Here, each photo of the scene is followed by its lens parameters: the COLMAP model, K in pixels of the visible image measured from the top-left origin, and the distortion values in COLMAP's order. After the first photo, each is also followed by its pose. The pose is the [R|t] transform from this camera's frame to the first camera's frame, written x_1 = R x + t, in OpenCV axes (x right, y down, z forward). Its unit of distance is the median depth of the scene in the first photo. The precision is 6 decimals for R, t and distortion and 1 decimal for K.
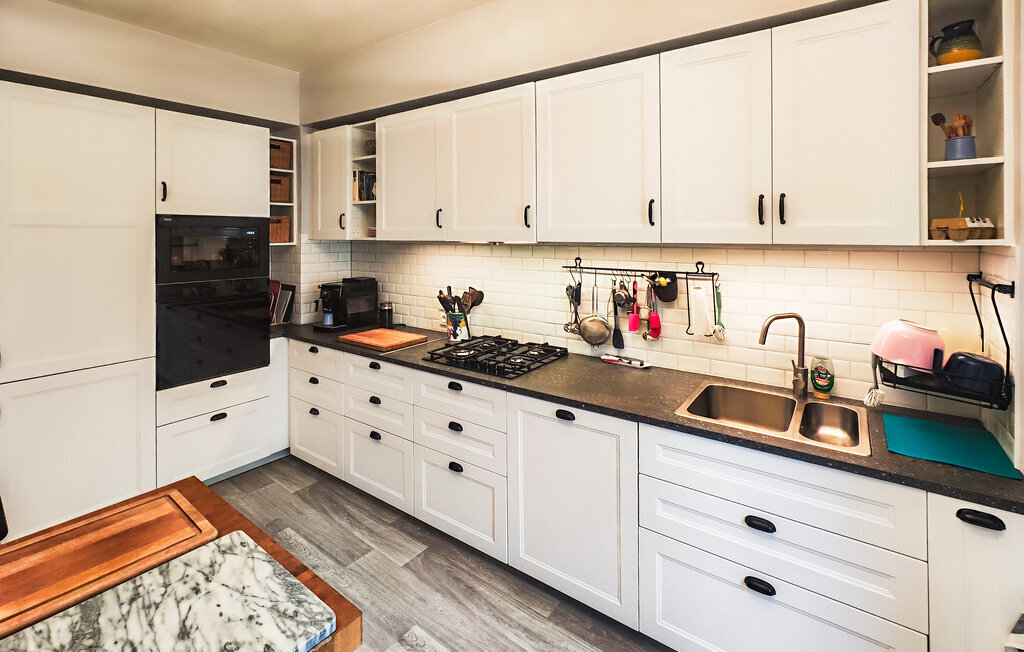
lens RADIAL K [[437.9, 0, 512.1], [0, 437.9, 325.9], [0, 0, 1]] dist [-0.001046, 0.000123]
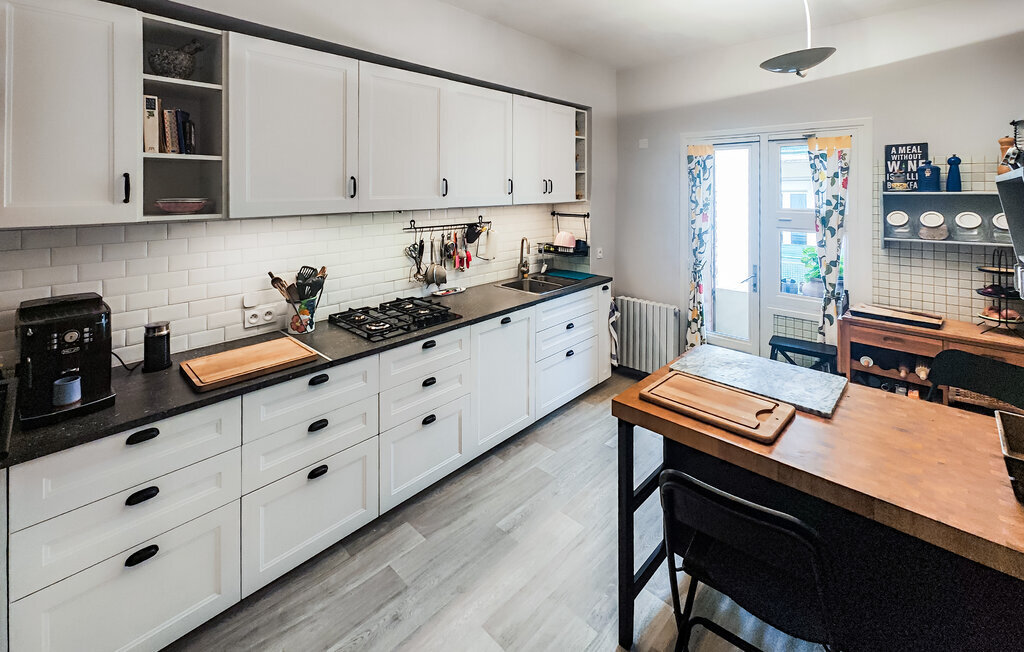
lens RADIAL K [[437.9, 0, 512.1], [0, 437.9, 325.9], [0, 0, 1]] dist [-0.001046, 0.000123]
pose [[0.124070, -0.297993, 0.946471, -1.059515], [0.205820, 0.940824, 0.269235, -0.149281], [-0.970693, 0.161399, 0.178061, 0.557861]]
